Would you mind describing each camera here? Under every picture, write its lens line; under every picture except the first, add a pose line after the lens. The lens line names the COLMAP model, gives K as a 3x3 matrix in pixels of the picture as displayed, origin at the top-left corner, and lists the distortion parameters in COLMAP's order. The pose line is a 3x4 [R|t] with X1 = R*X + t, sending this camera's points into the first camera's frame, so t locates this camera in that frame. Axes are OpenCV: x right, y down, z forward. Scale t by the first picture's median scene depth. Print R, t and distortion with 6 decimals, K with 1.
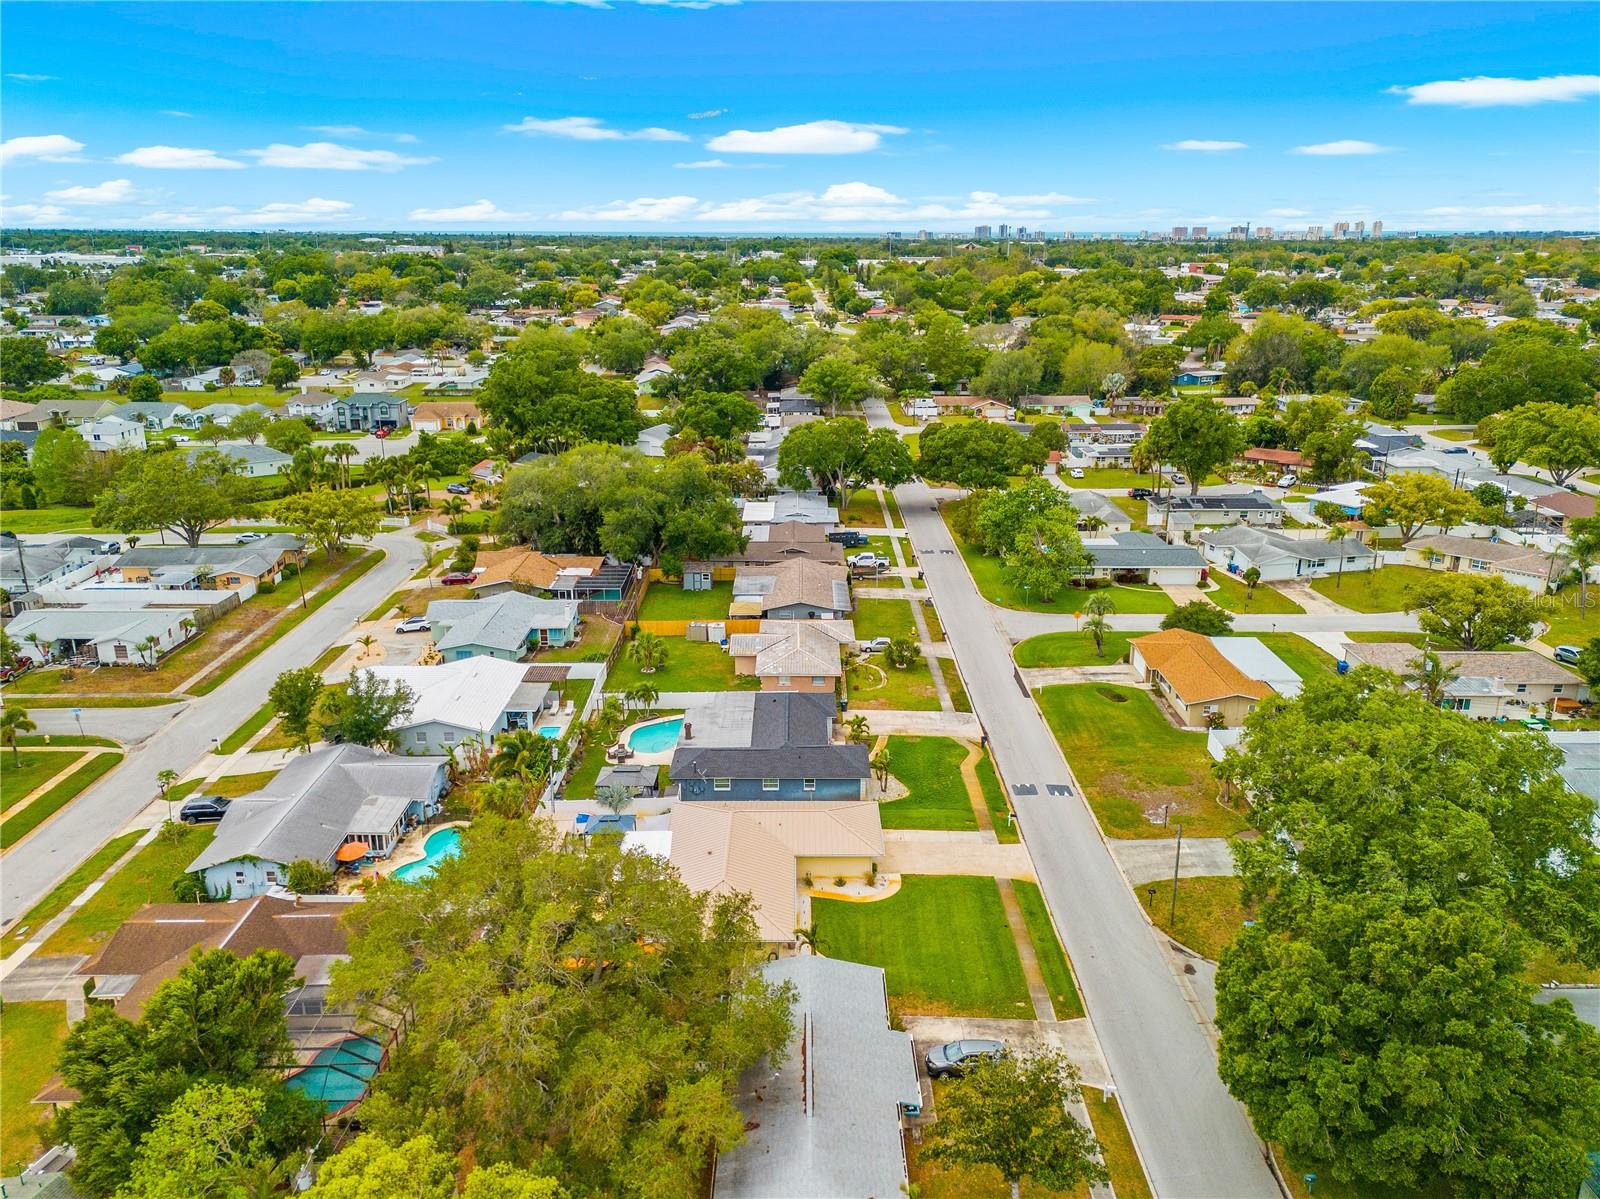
lens RADIAL K [[1193.3, 0, 792.9], [0, 1193.3, 575.3], [0, 0, 1]] dist [0.090019, -0.088534]
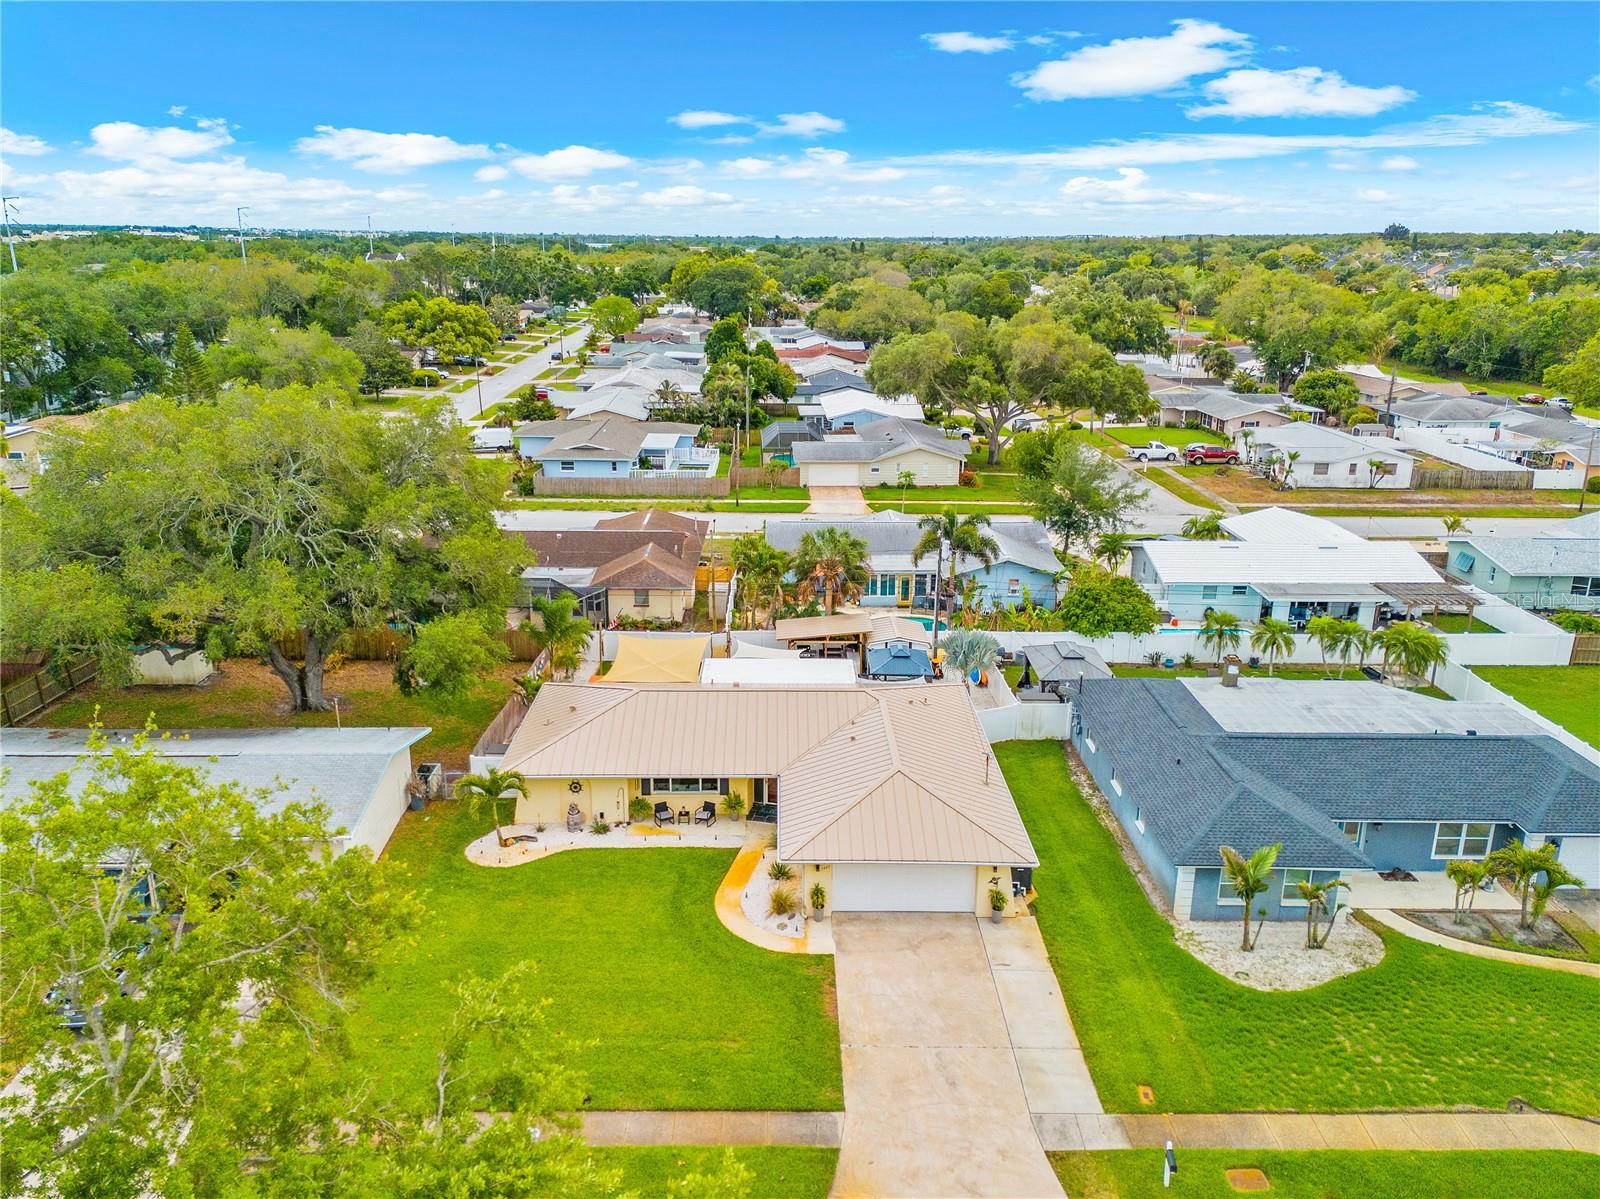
lens RADIAL K [[1182.7, 0, 796.1], [0, 1182.7, 603.1], [0, 0, 1]] dist [0.093570, -0.089961]
pose [[0.016567, 0.295940, -0.955063, 0.317971], [-0.285470, 0.916835, 0.279142, 0.011999], [0.958244, 0.268017, 0.099671, 0.628688]]
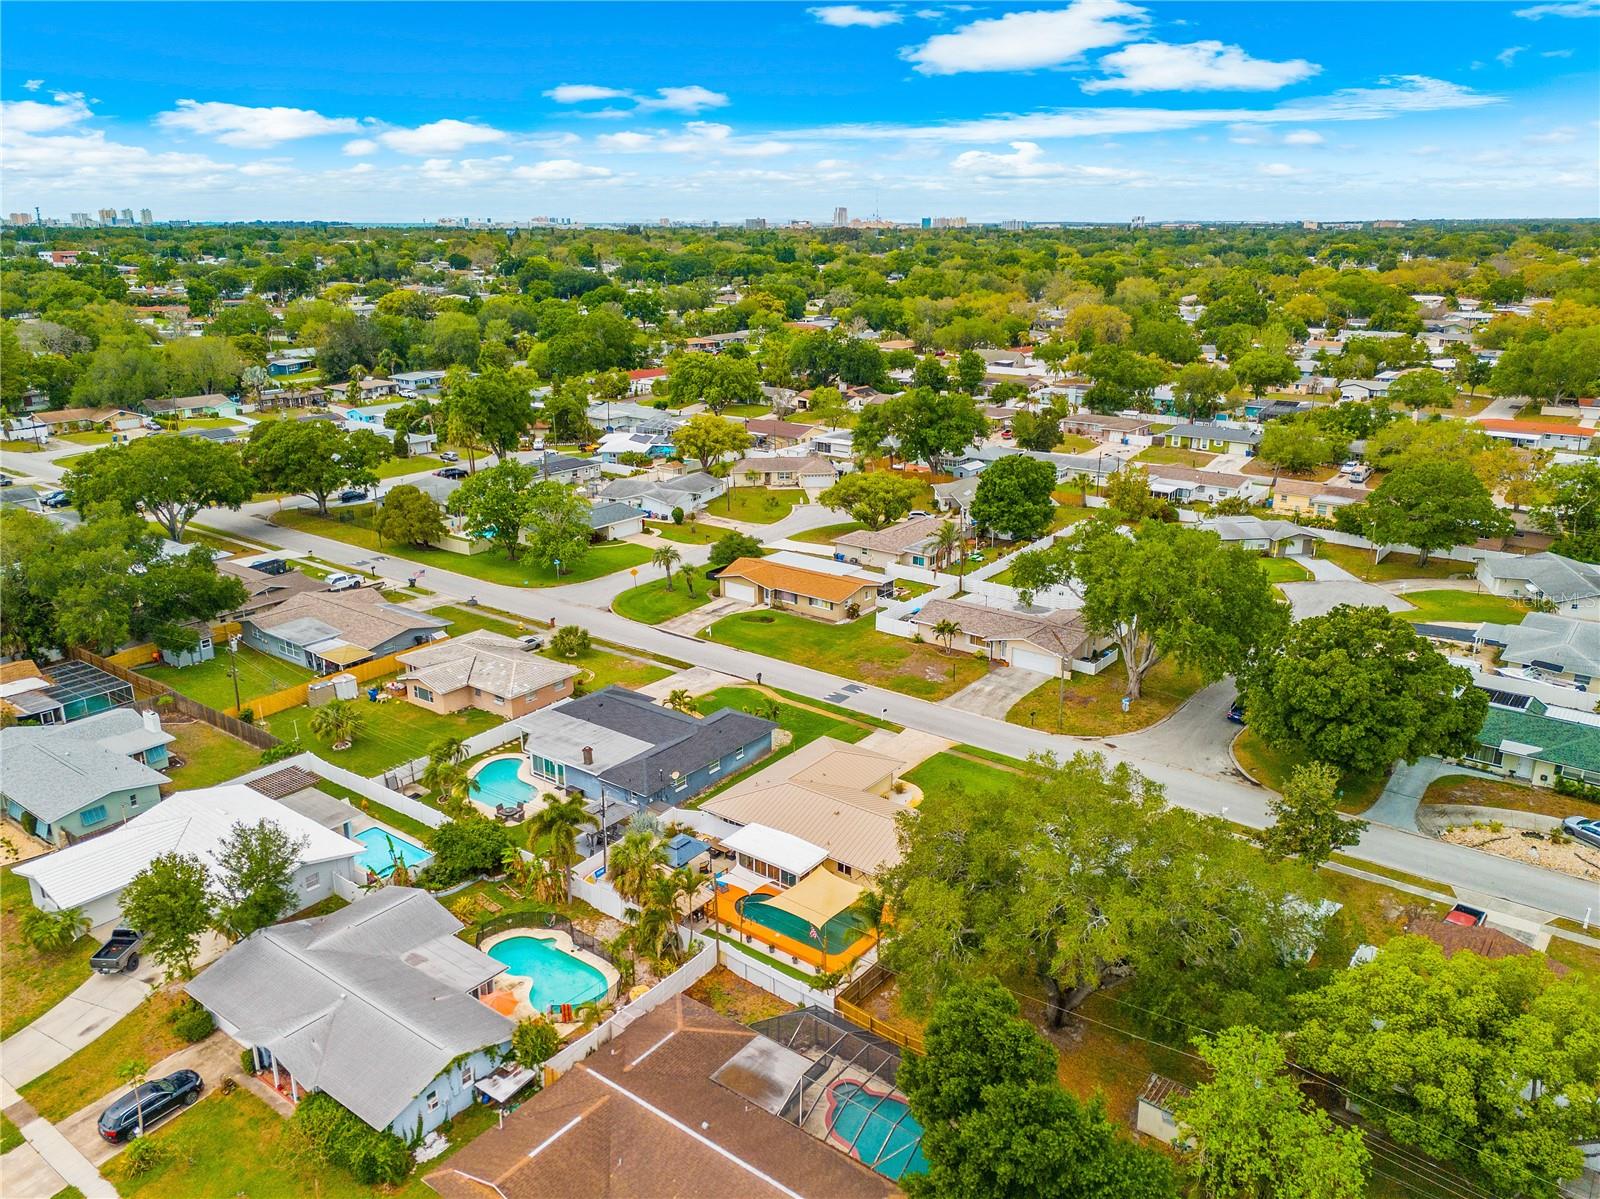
lens RADIAL K [[1178.2, 0, 796.5], [0, 1178.2, 602.5], [0, 0, 1]] dist [0.132295, -0.183281]
pose [[0.606165, -0.243892, 0.757021, -0.533963], [0.220175, 0.966081, 0.134945, -0.057257], [-0.764255, 0.084878, 0.639304, 0.237669]]
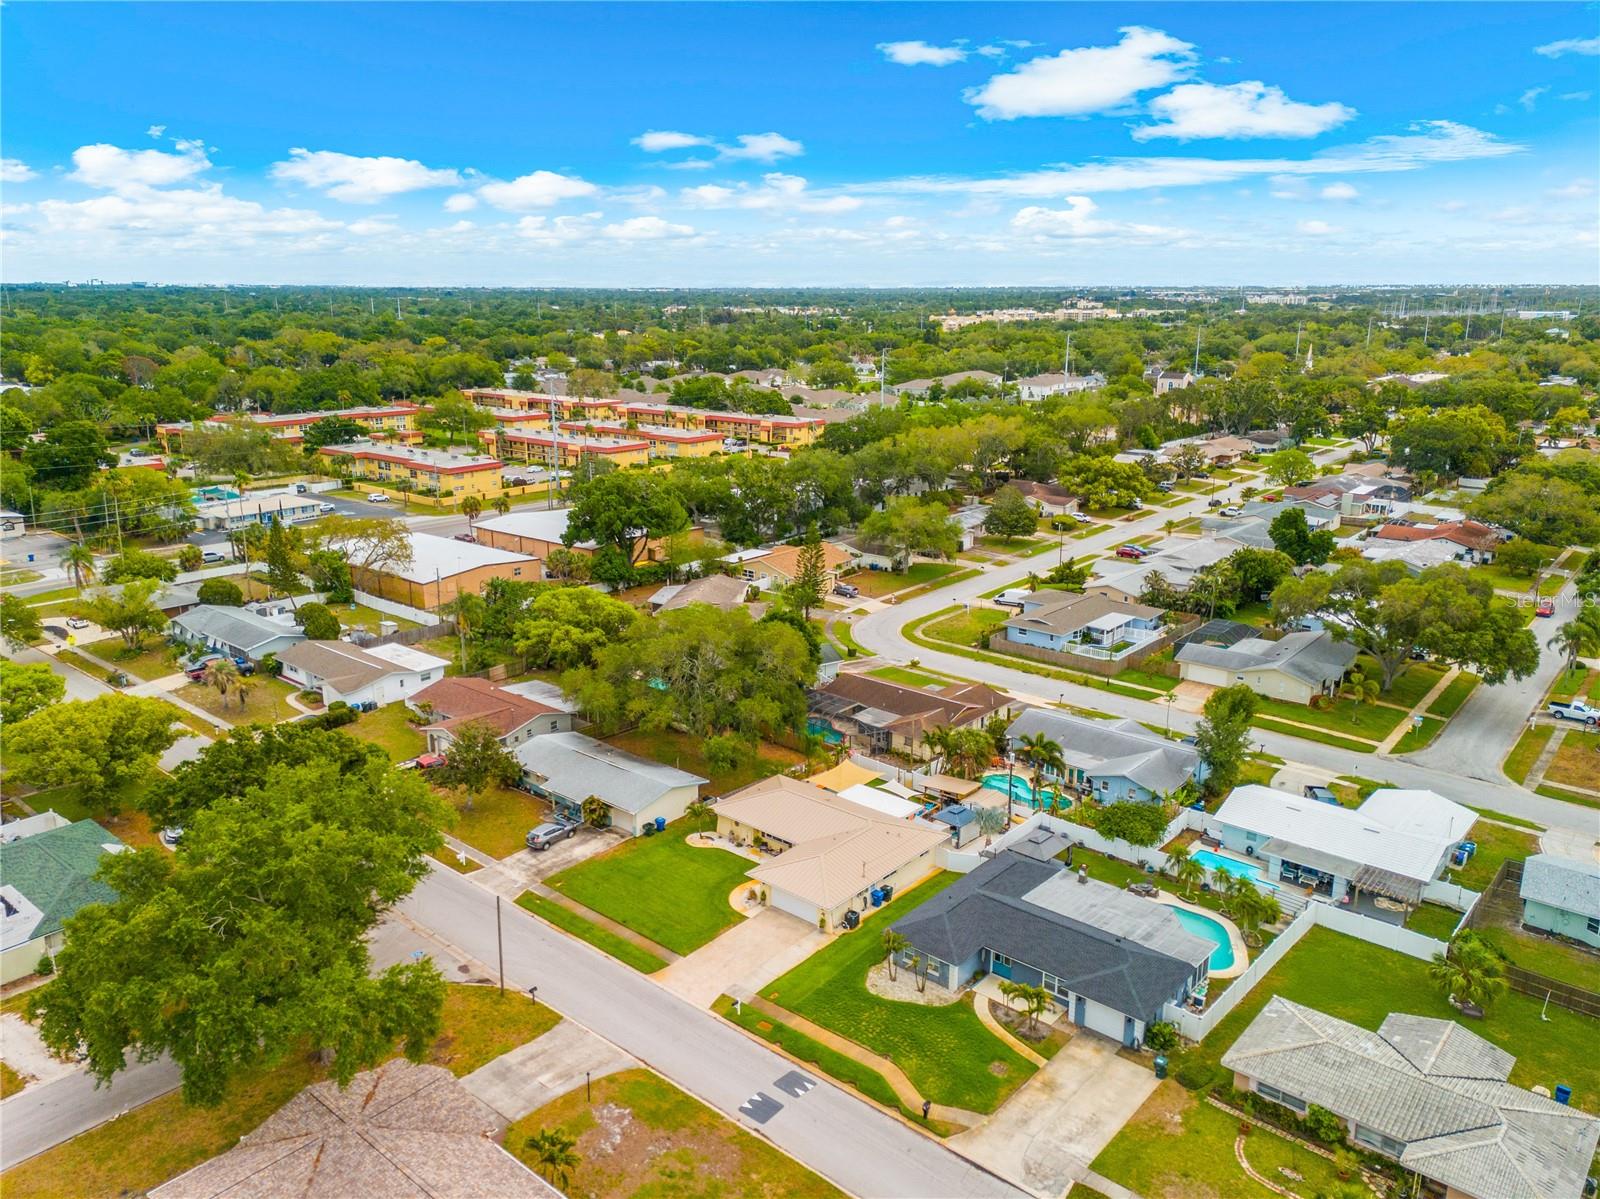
lens RADIAL K [[1182.7, 0, 796.1], [0, 1182.7, 603.1], [0, 0, 1]] dist [0.093570, -0.089961]
pose [[-0.647079, 0.197202, -0.736478, 0.526254], [-0.213004, 0.880748, 0.422981, -0.296628], [0.732064, 0.430575, -0.527909, 1.002526]]
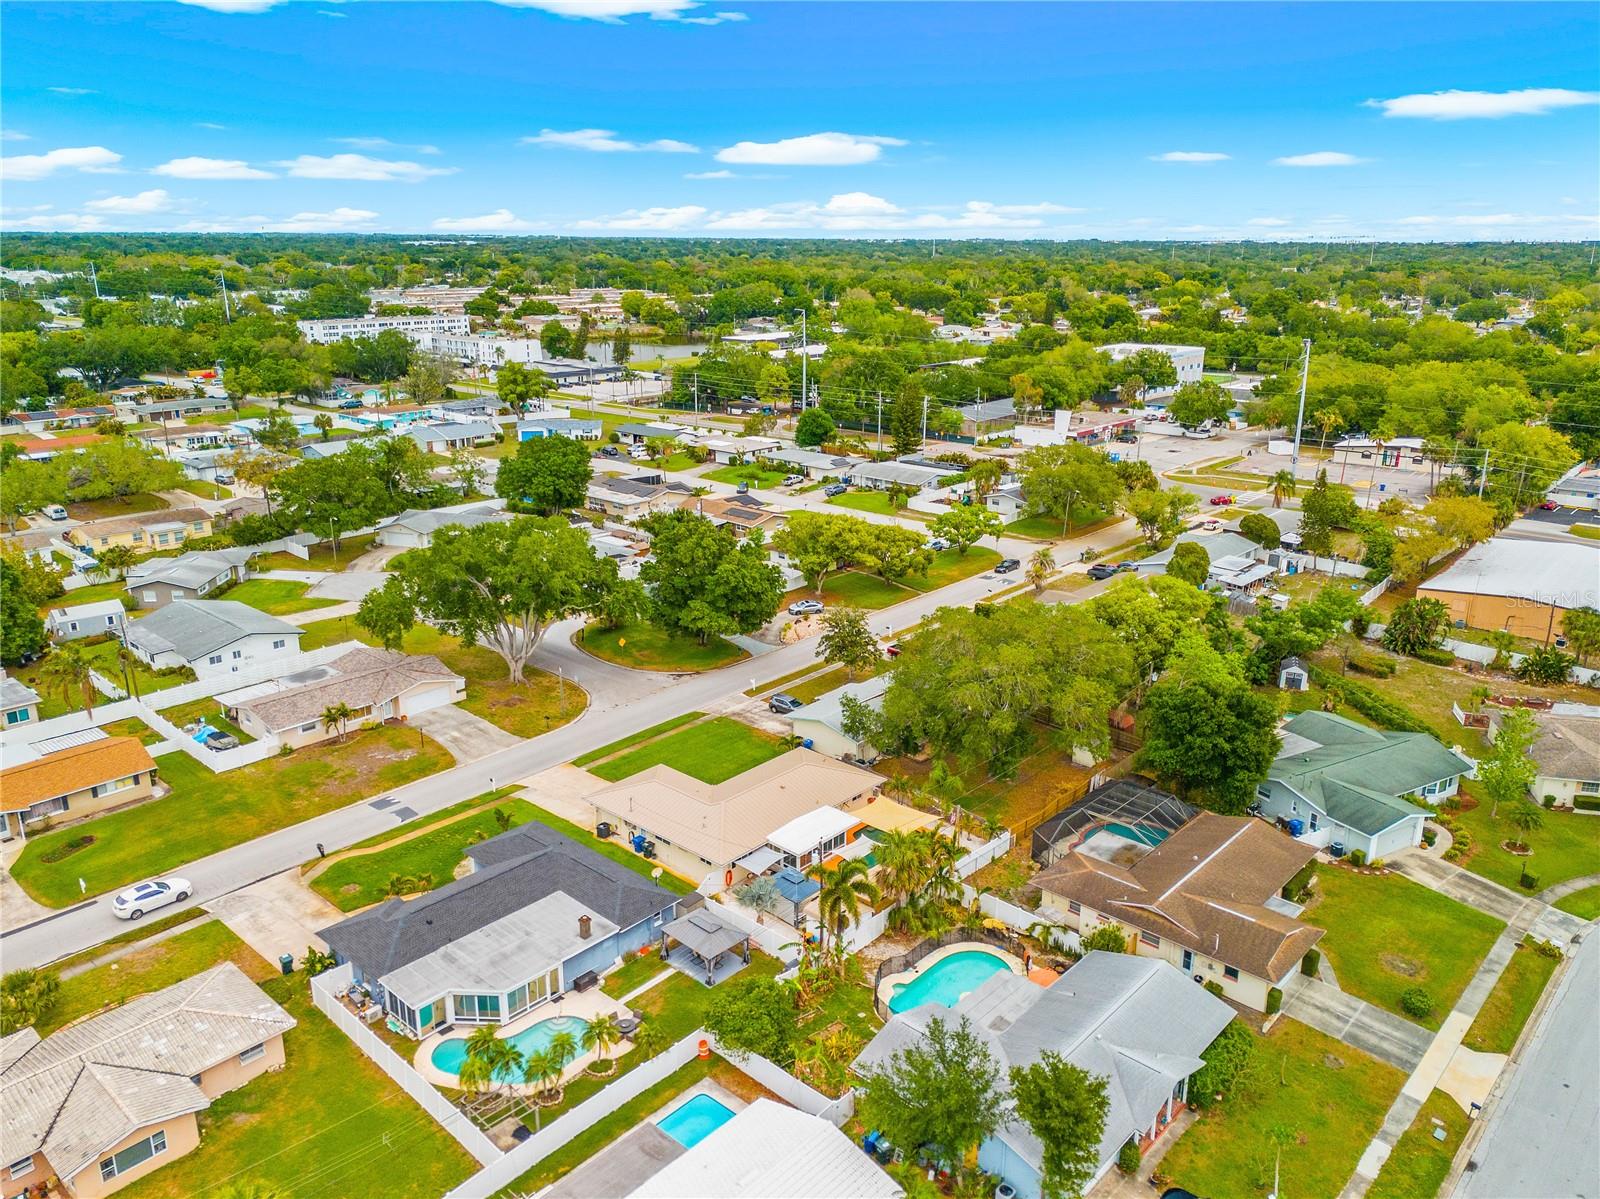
lens RADIAL K [[1182.7, 0, 796.1], [0, 1182.7, 603.1], [0, 0, 1]] dist [0.093570, -0.089961]
pose [[-0.738952, -0.199377, 0.643583, -0.498855], [0.187161, 0.856875, 0.480349, -0.294746], [-0.647241, 0.475409, -0.595874, 1.031137]]
